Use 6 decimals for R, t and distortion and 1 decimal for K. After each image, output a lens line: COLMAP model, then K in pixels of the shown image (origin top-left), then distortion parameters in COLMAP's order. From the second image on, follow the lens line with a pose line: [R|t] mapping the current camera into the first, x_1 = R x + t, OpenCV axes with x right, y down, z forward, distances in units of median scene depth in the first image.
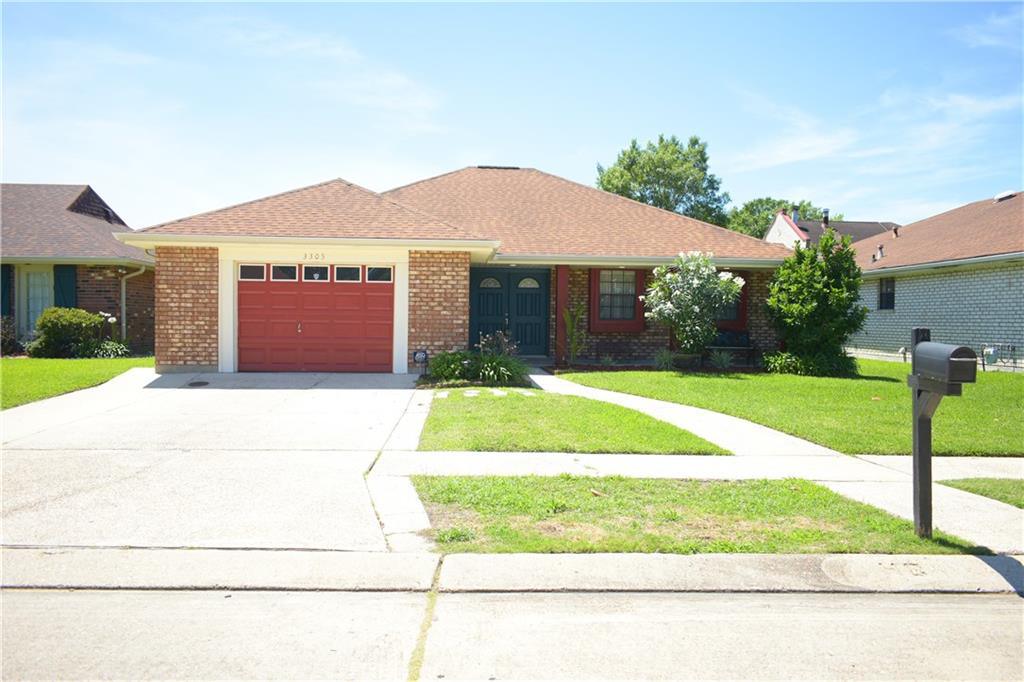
lens RADIAL K [[808.6, 0, 509.0], [0, 808.6, 336.8], [0, 0, 1]] dist [-0.052795, 0.000523]
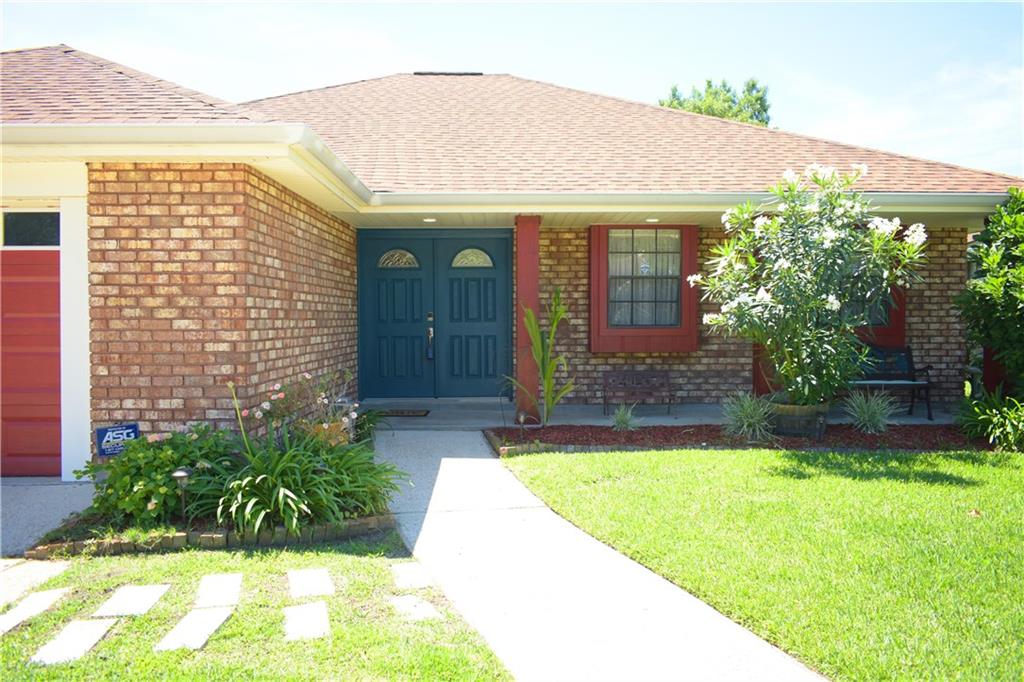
lens RADIAL K [[808.6, 0, 535.1], [0, 808.6, 337.8], [0, 0, 1]] dist [-0.052795, 0.000523]
pose [[0.999696, -0.014396, -0.020036, 0.086030], [0.014518, 0.999877, 0.005968, -0.021016], [0.019948, -0.006257, 0.999781, 0.563752]]
